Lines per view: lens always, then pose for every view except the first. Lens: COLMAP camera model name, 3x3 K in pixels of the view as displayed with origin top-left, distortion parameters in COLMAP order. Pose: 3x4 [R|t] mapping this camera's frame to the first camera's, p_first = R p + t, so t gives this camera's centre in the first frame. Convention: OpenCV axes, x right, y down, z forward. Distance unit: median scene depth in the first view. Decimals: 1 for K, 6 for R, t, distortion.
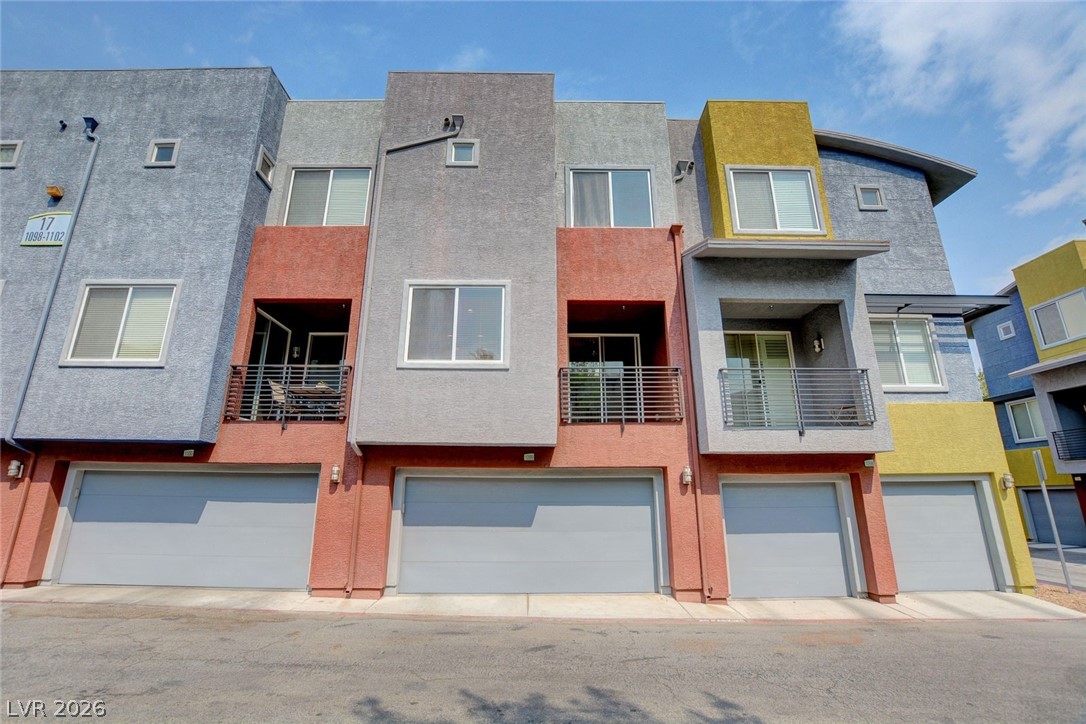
lens RADIAL K [[486.5, 0, 541.4], [0, 486.5, 384.7], [0, 0, 1]] dist [-0.029385, -0.000345]
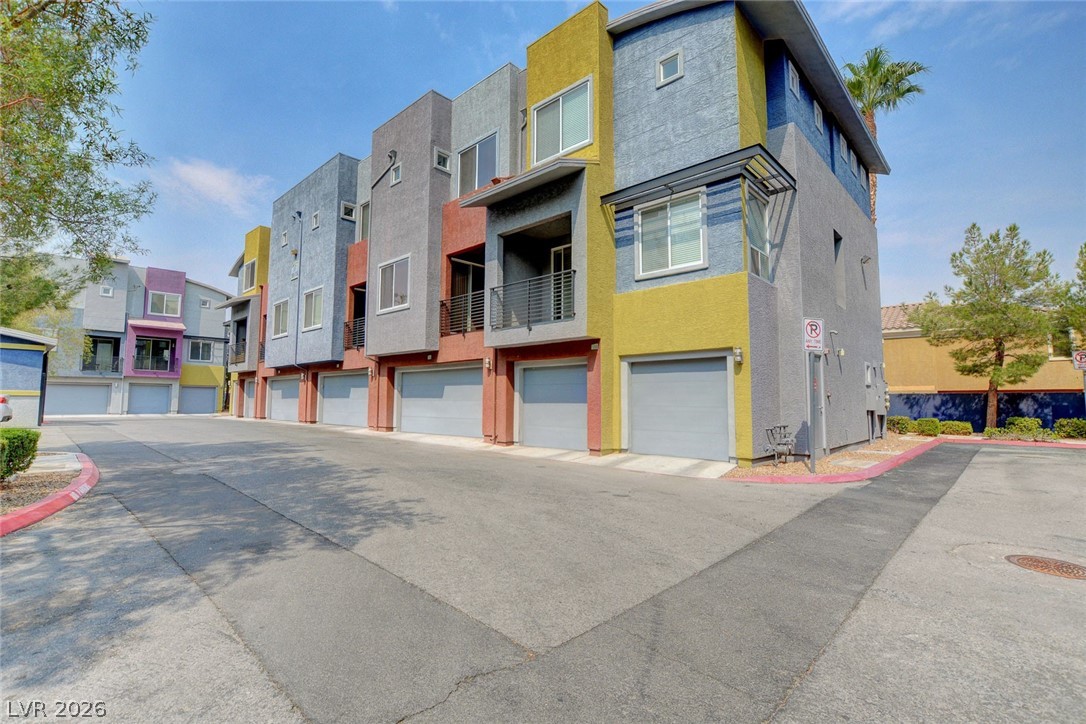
lens RADIAL K [[510.0, 0, 543.0], [0, 510.0, 362.0], [0, 0, 1]] dist [-0.069280, -0.000019]
pose [[0.722784, -0.048015, -0.689404, 1.320471], [0.186101, 0.974254, 0.127259, 0.009109], [0.665545, -0.220279, 0.713111, -0.010413]]
